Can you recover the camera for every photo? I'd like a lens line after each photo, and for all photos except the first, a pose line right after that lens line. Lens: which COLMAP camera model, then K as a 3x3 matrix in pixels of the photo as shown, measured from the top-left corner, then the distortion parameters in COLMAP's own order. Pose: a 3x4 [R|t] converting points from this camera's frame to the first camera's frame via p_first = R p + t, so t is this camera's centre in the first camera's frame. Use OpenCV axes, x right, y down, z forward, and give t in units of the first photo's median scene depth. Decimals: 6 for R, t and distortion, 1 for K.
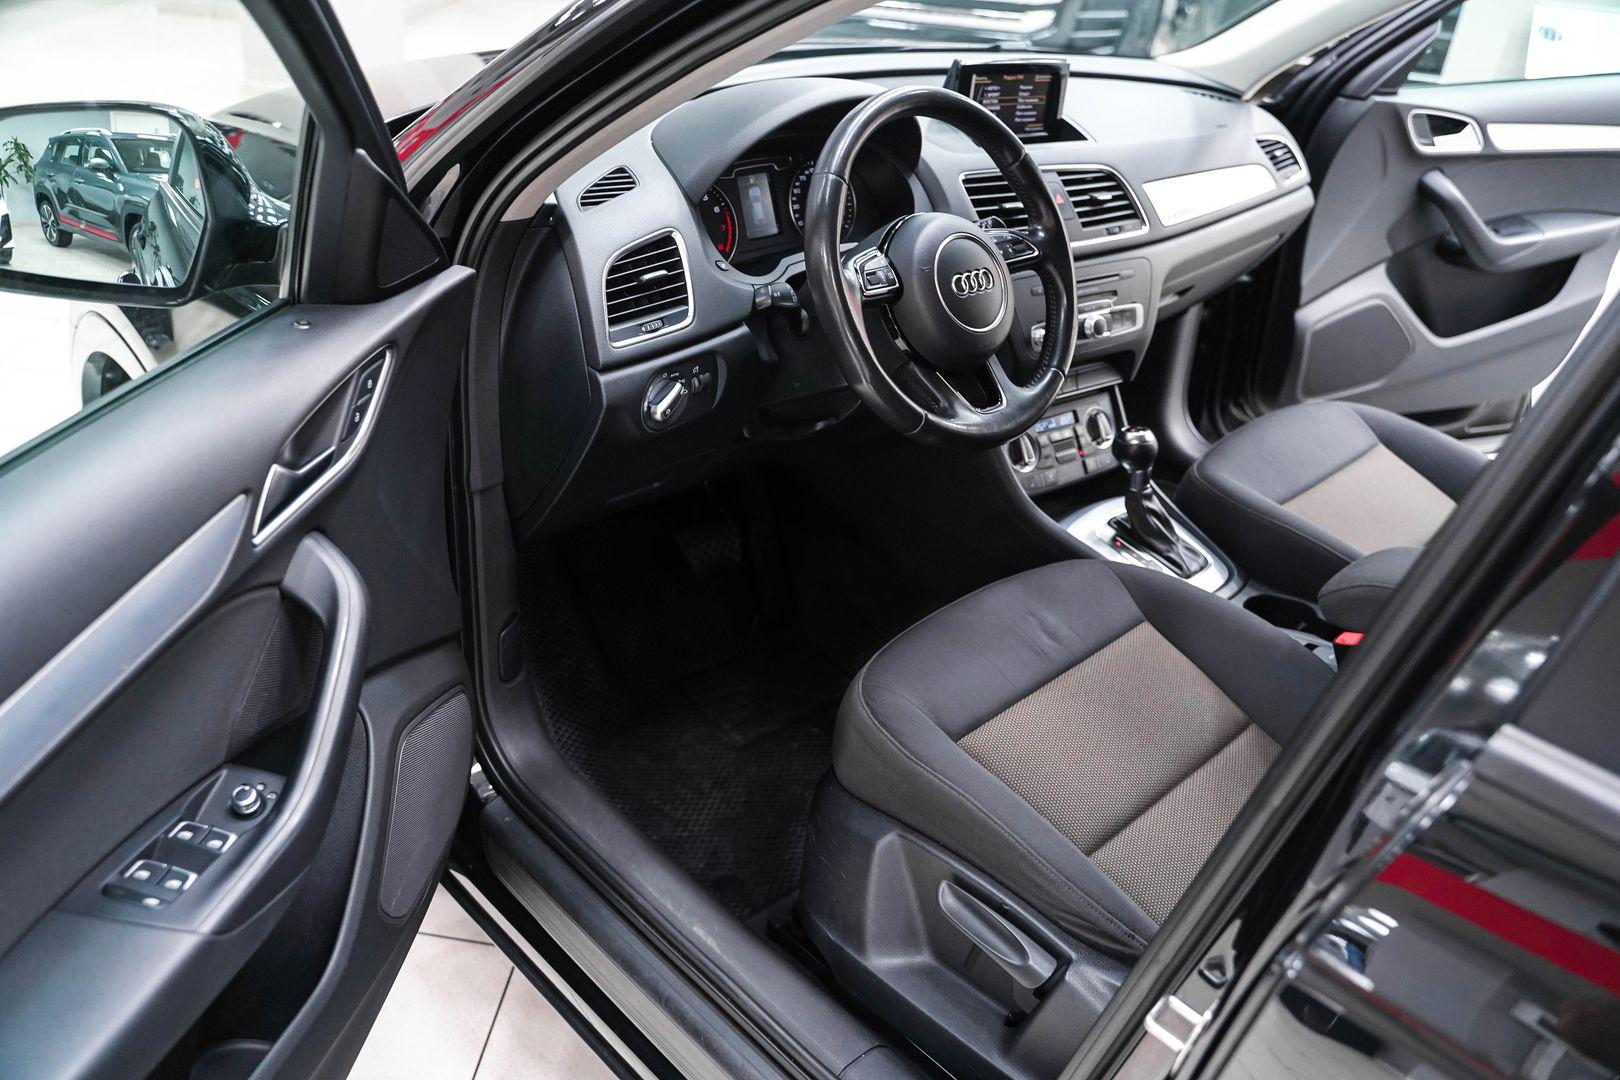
lens RADIAL K [[1303.1, 0, 801.4], [0, 1303.1, 541.7], [0, 0, 1]] dist [-0.113115, 0.088268]
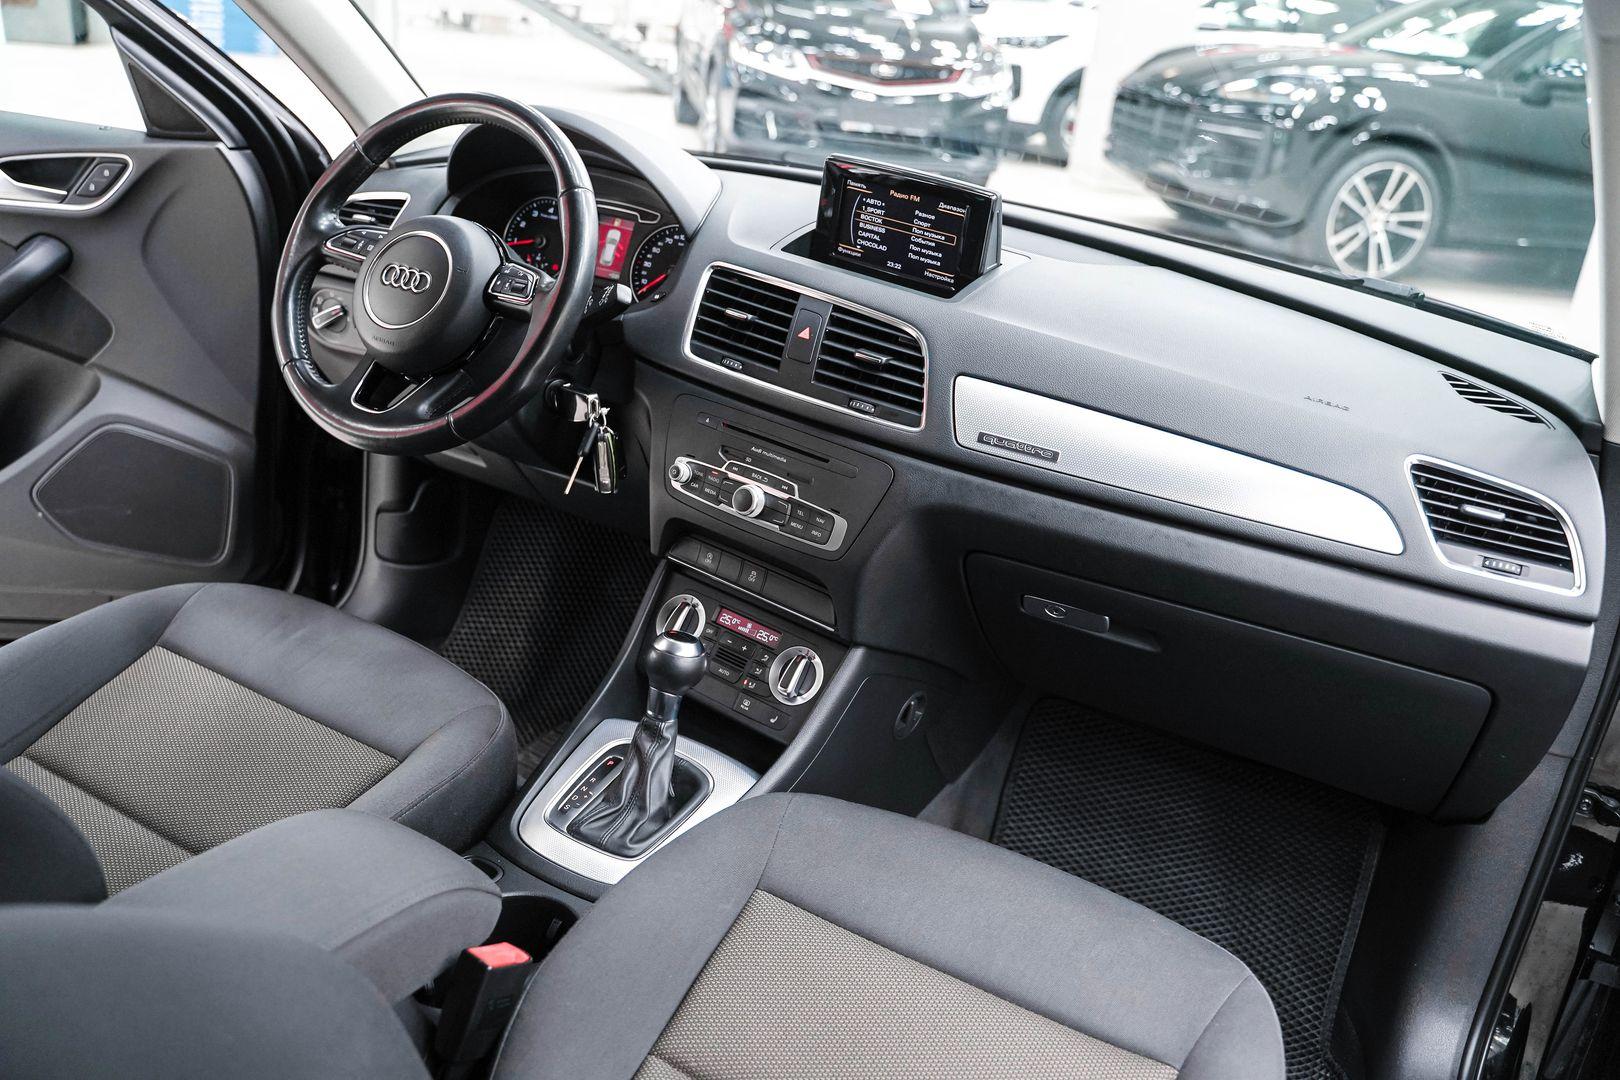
lens RADIAL K [[1303.1, 0, 801.4], [0, 1303.1, 541.7], [0, 0, 1]] dist [-0.113115, 0.088268]
pose [[0.302378, 0.339749, -0.890583, 0.880894], [-0.556554, 0.821444, 0.124407, -0.250505], [0.773831, 0.458040, 0.437475, 0.699283]]
